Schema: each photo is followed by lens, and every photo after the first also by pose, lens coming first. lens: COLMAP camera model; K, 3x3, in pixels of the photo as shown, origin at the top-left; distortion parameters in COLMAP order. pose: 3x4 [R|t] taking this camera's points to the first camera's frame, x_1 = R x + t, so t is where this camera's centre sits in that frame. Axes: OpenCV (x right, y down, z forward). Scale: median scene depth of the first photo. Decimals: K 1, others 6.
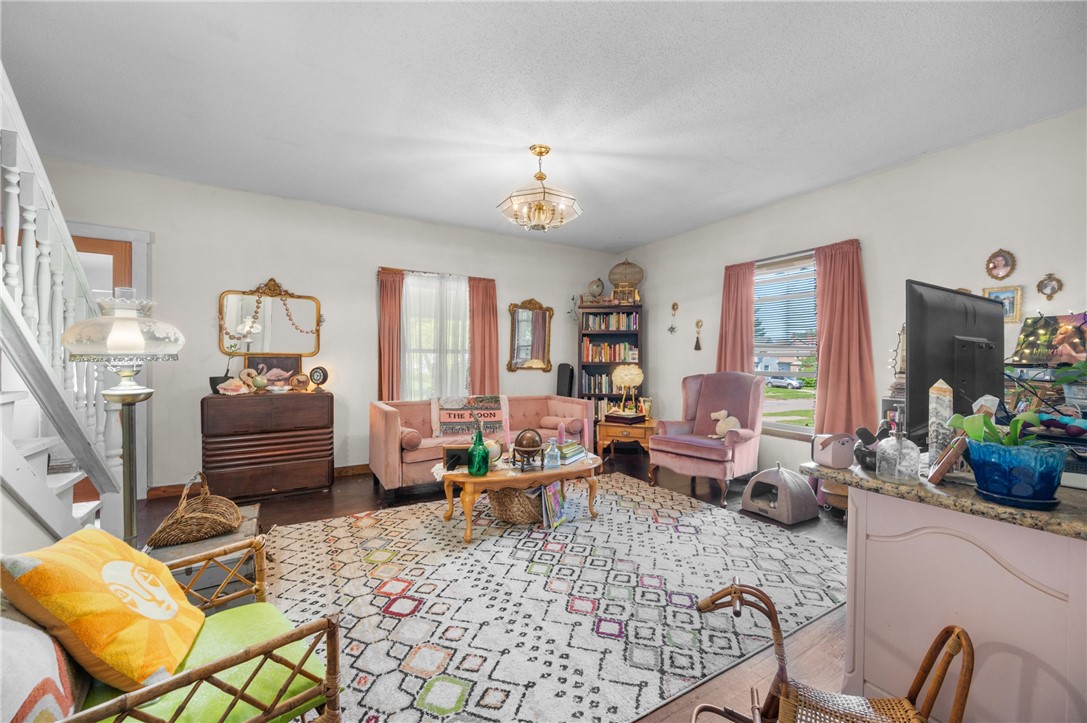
lens RADIAL K [[432.4, 0, 542.9], [0, 432.4, 362.6], [0, 0, 1]] dist [0.001102, -0.000375]
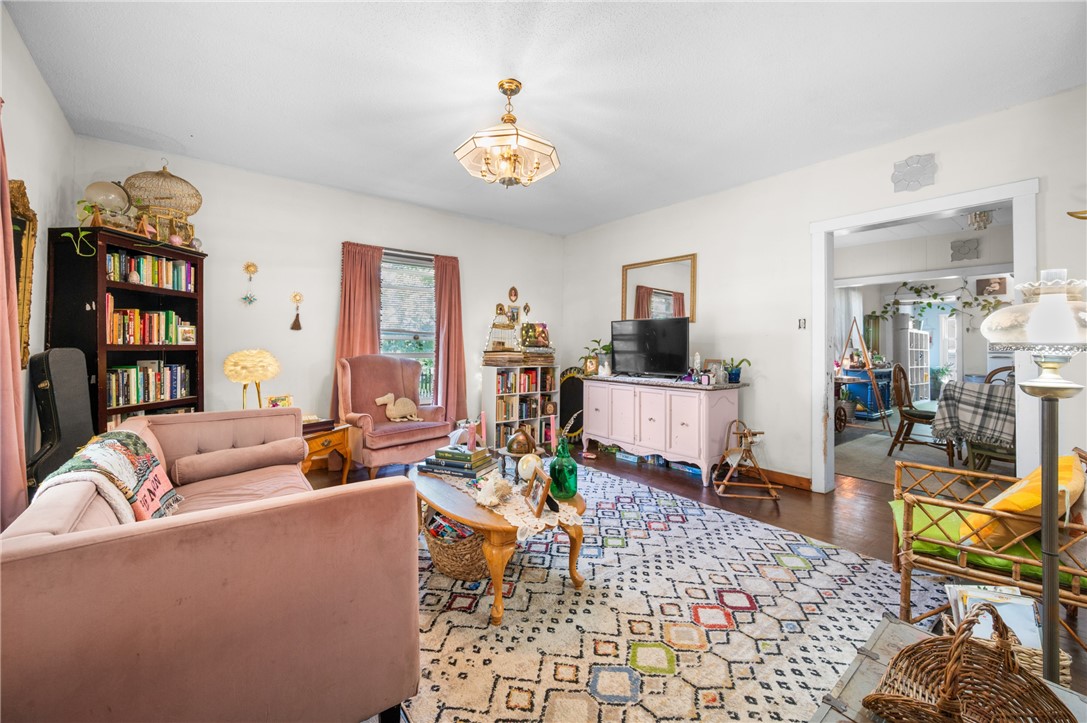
lens RADIAL K [[432.4, 0, 546.6], [0, 432.4, 345.0], [0, 0, 1]] dist [0.001102, -0.000375]
pose [[-0.133749, -0.003936, 0.991007, -1.144782], [-0.003490, 0.999988, 0.003501, -0.010424], [-0.991009, -0.002990, -0.133761, 1.449287]]
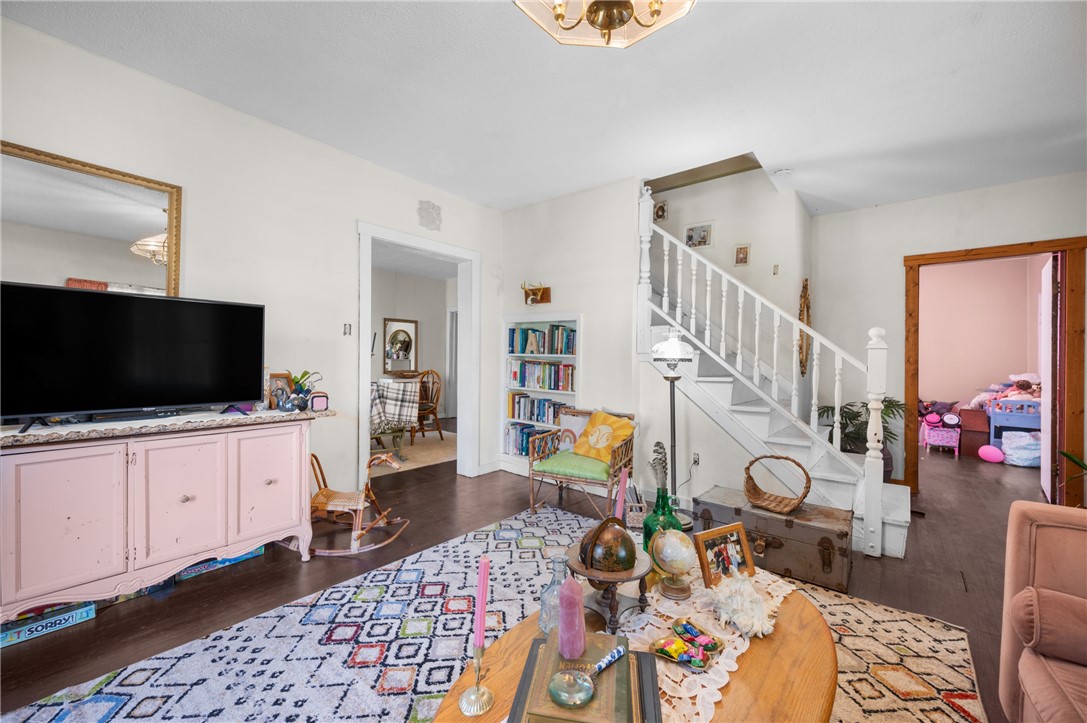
lens RADIAL K [[432.4, 0, 540.7], [0, 432.4, 364.0], [0, 0, 1]] dist [0.001102, -0.000375]
pose [[-0.944059, -0.015542, -0.329409, 0.235372], [-0.021152, 0.999686, 0.013451, -0.004644], [0.329096, 0.019666, -0.944092, 1.879482]]
